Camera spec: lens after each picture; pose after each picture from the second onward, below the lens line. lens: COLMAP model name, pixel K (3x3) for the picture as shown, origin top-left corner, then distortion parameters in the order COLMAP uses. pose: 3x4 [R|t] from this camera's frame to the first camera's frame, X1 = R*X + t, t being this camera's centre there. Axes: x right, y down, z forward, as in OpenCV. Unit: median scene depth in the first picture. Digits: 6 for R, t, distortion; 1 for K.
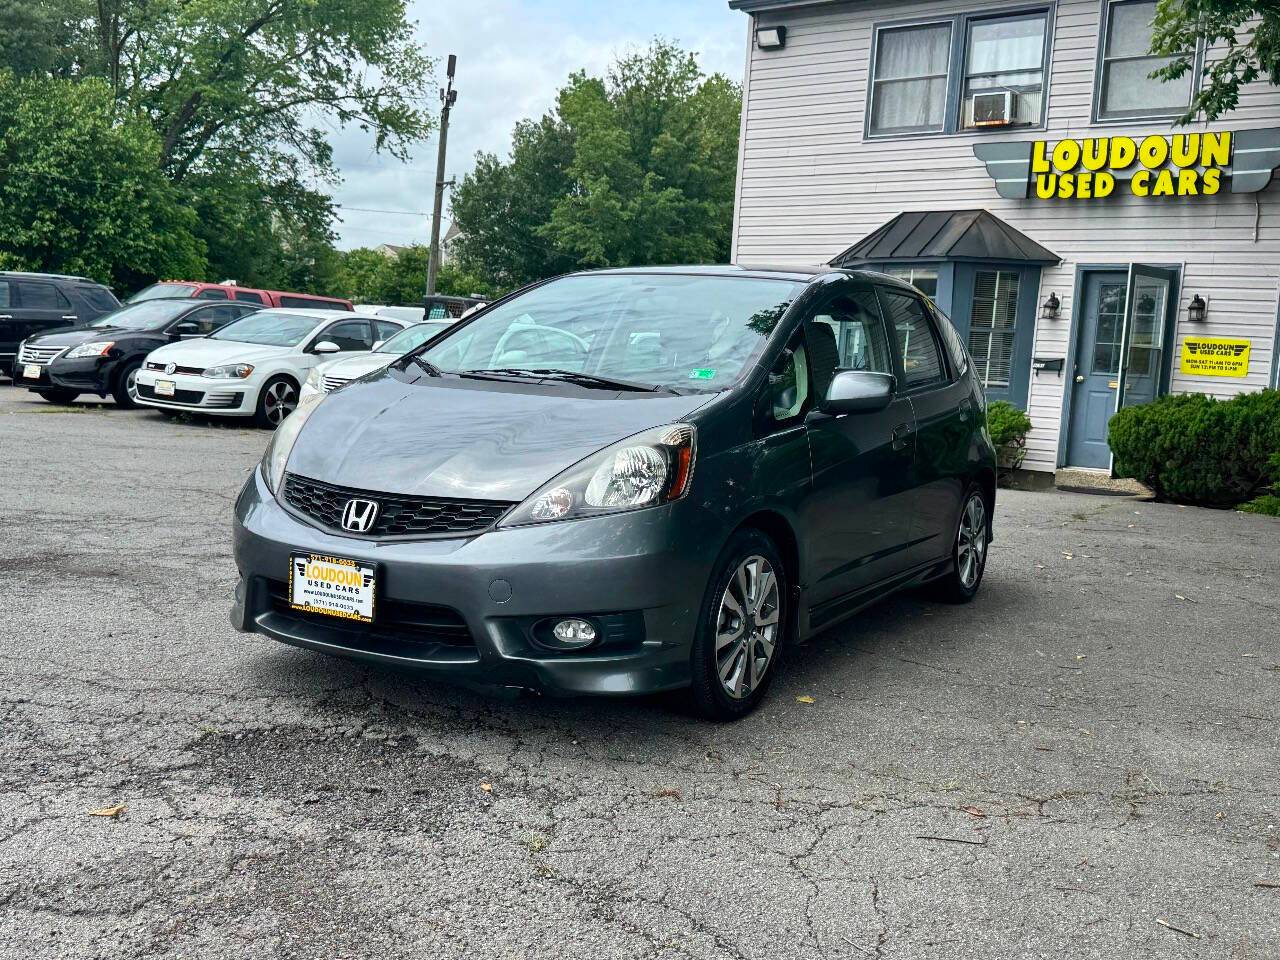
lens RADIAL K [[1265.8, 0, 640.3], [0, 1265.8, 475.9], [0, 0, 1]] dist [0.139714, -0.309502]
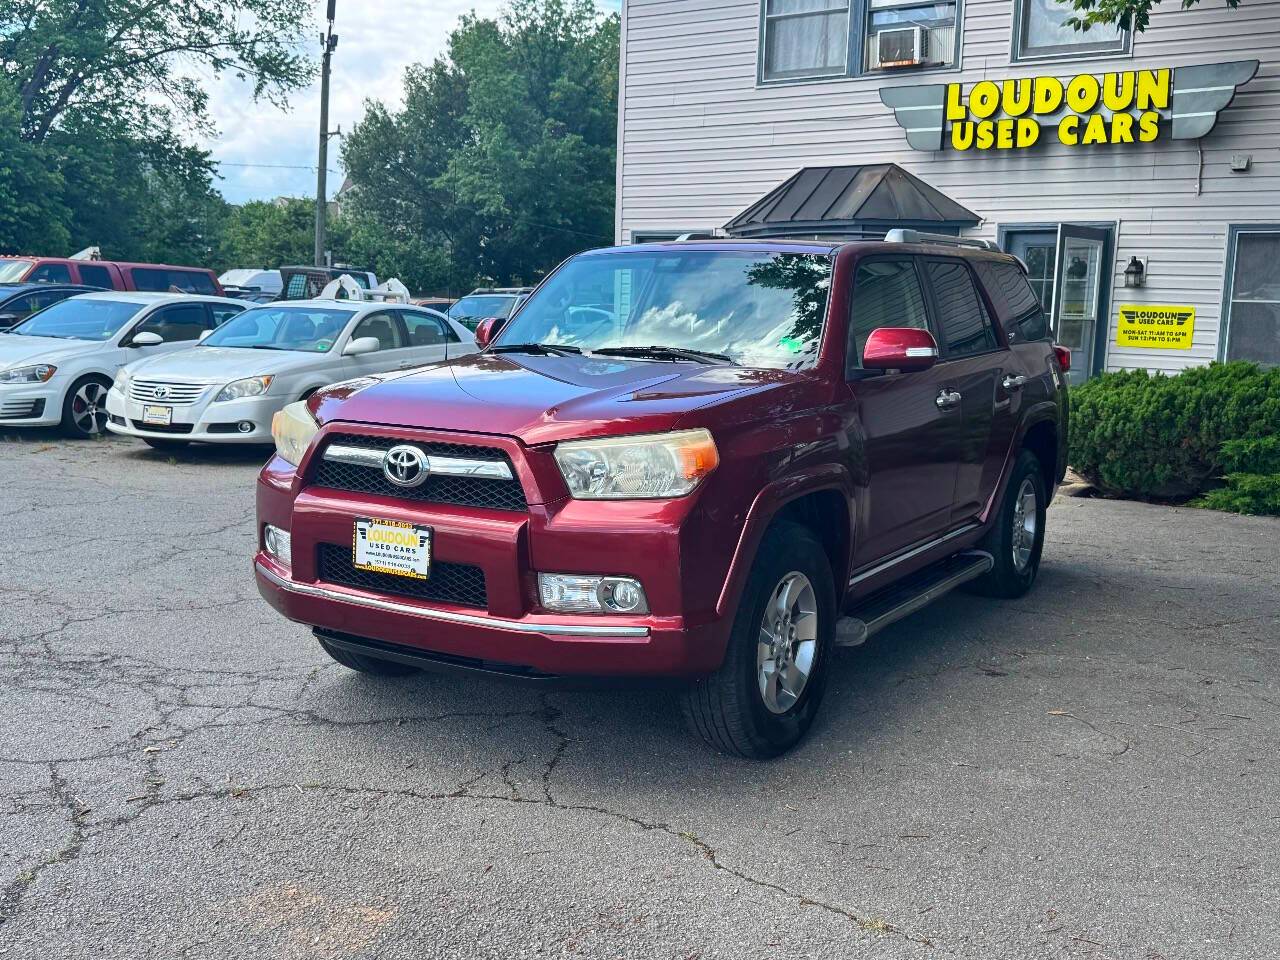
lens RADIAL K [[1269.1, 0, 644.3], [0, 1269.1, 476.7], [0, 0, 1]] dist [0.156141, -0.354787]
pose [[0.997114, -0.039800, 0.064644, 0.029839], [0.037115, 0.998419, 0.042218, -0.034689], [-0.066222, -0.039697, 0.997015, 0.115887]]
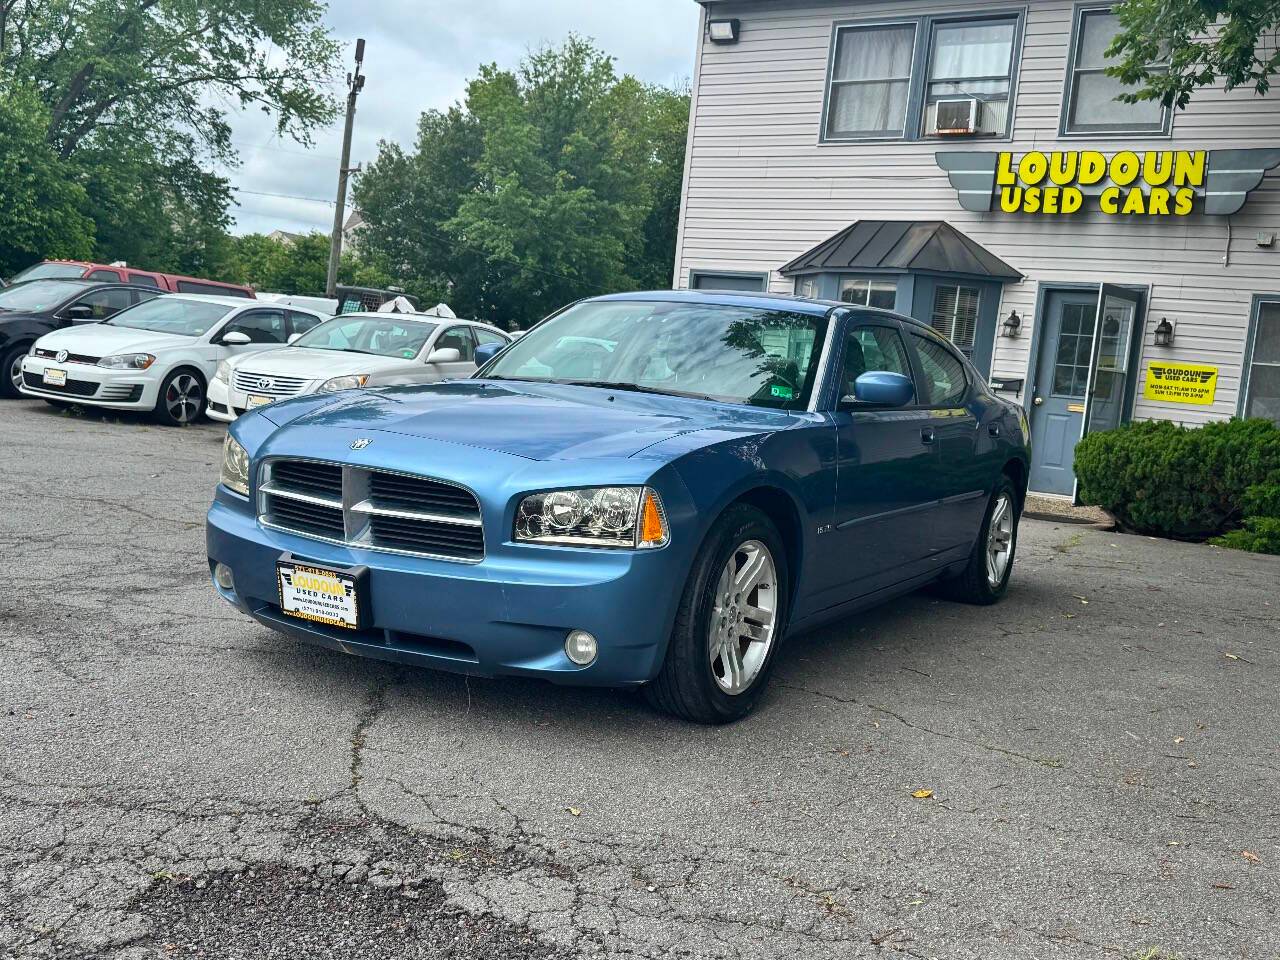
lens RADIAL K [[1265.8, 0, 640.3], [0, 1265.8, 475.9], [0, 0, 1]] dist [0.139714, -0.309502]
pose [[0.996212, 0.027499, 0.082489, -0.031302], [-0.027406, 0.999622, -0.002256, -0.008109], [-0.082520, -0.000013, 0.996589, 0.060329]]
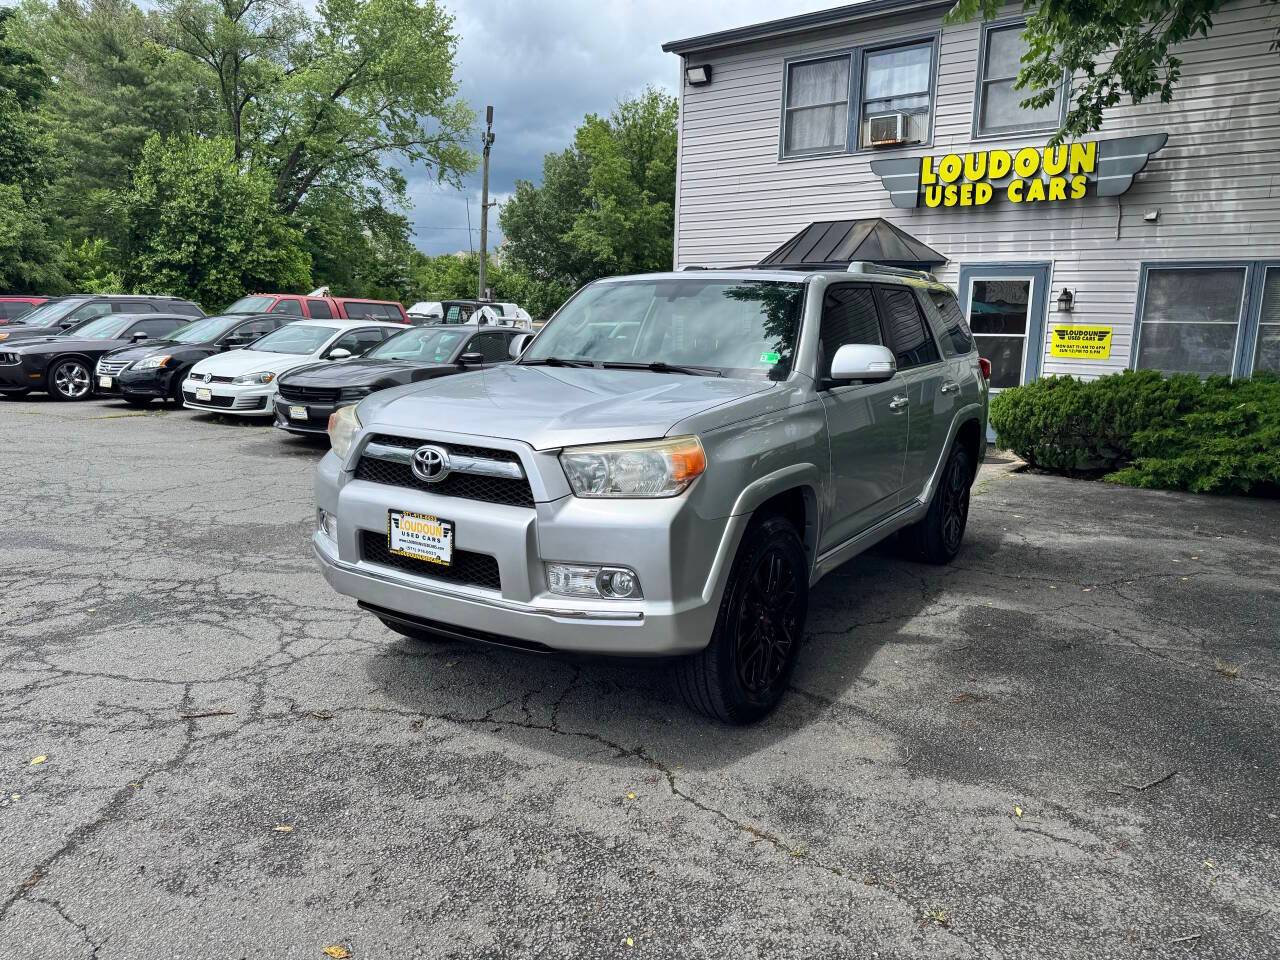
lens RADIAL K [[903.3, 0, 640.0], [0, 903.3, 480.0], [0, 0, 1]] dist [0.044976, -0.069913]
pose [[0.999251, -0.033865, -0.018748, 0.053851], [0.035202, 0.996464, 0.076292, -0.039344], [0.016099, -0.076894, 0.996909, 0.146800]]
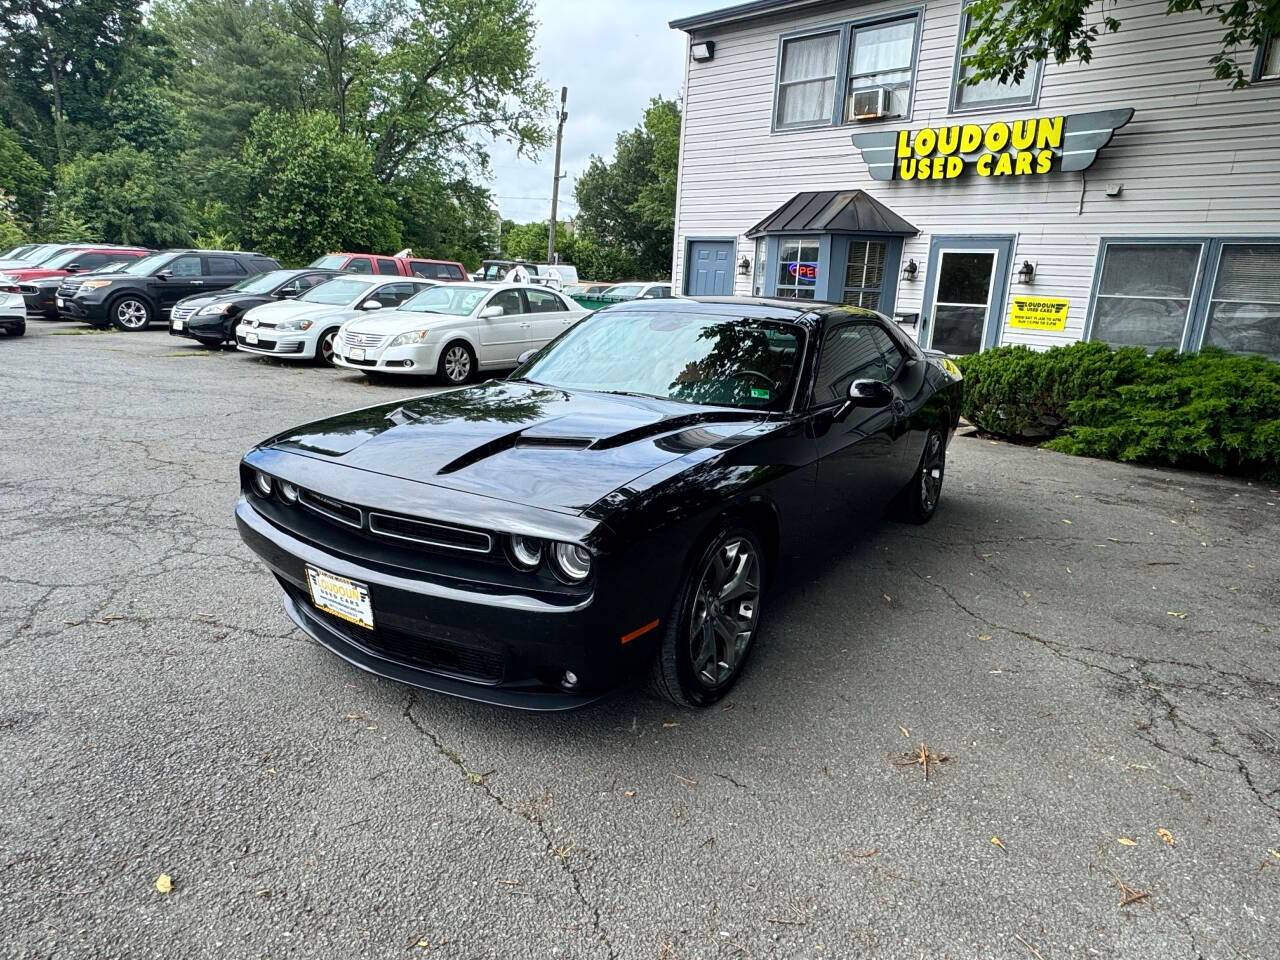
lens RADIAL K [[806.2, 0, 631.6], [0, 806.2, 484.3], [0, 0, 1]] dist [-0.008598, -0.000136]
pose [[0.994532, 0.014512, -0.103423, 0.128069], [0.000184, 0.990054, 0.140689, -0.034953], [0.104436, -0.139938, 0.984637, 0.168940]]
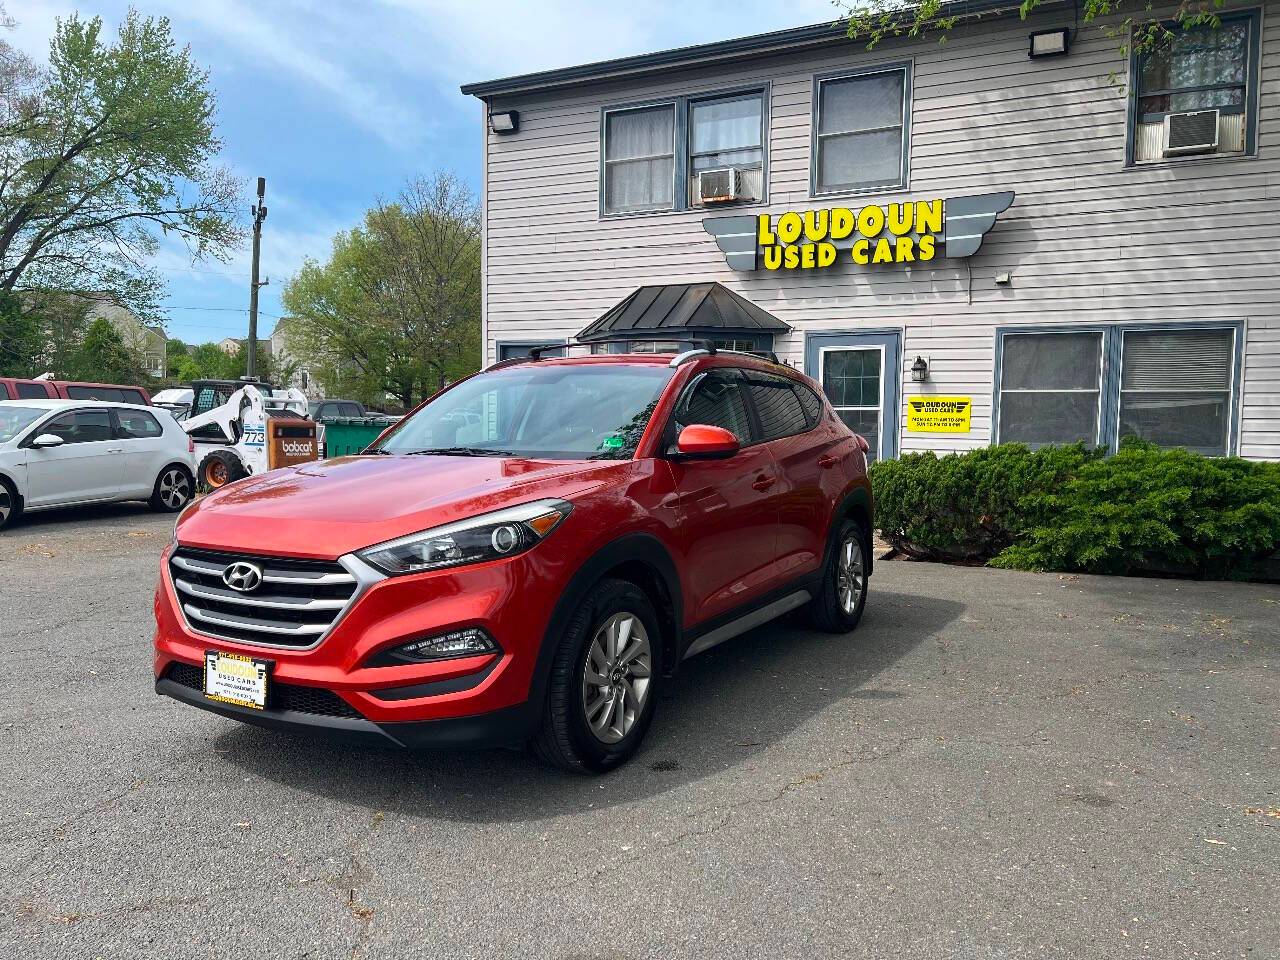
lens RADIAL K [[960.7, 0, 643.8], [0, 960.7, 473.8], [0, 0, 1]] dist [0.063277, -0.003410]
pose [[0.979633, -0.057360, 0.192429, 0.047774], [0.063142, 0.997715, -0.024043, -0.034885], [-0.190610, 0.035704, 0.981016, 0.235418]]
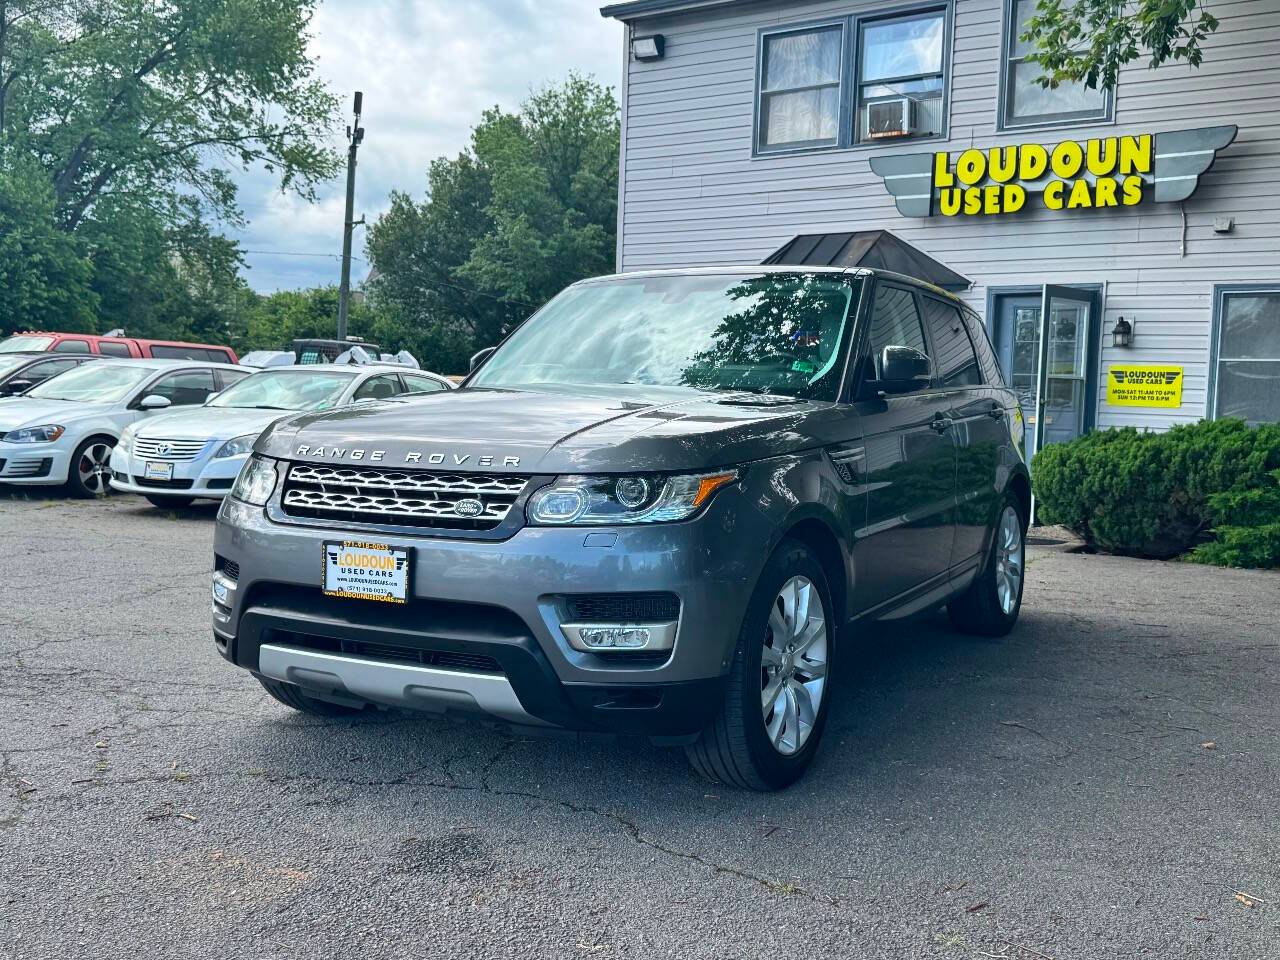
lens RADIAL K [[1269.1, 0, 644.3], [0, 1269.1, 476.7], [0, 0, 1]] dist [0.156141, -0.354787]
pose [[0.998192, -0.033005, 0.050224, 0.046019], [0.034408, 0.999034, -0.027335, -0.014705], [-0.049273, 0.029014, 0.998364, 0.107706]]
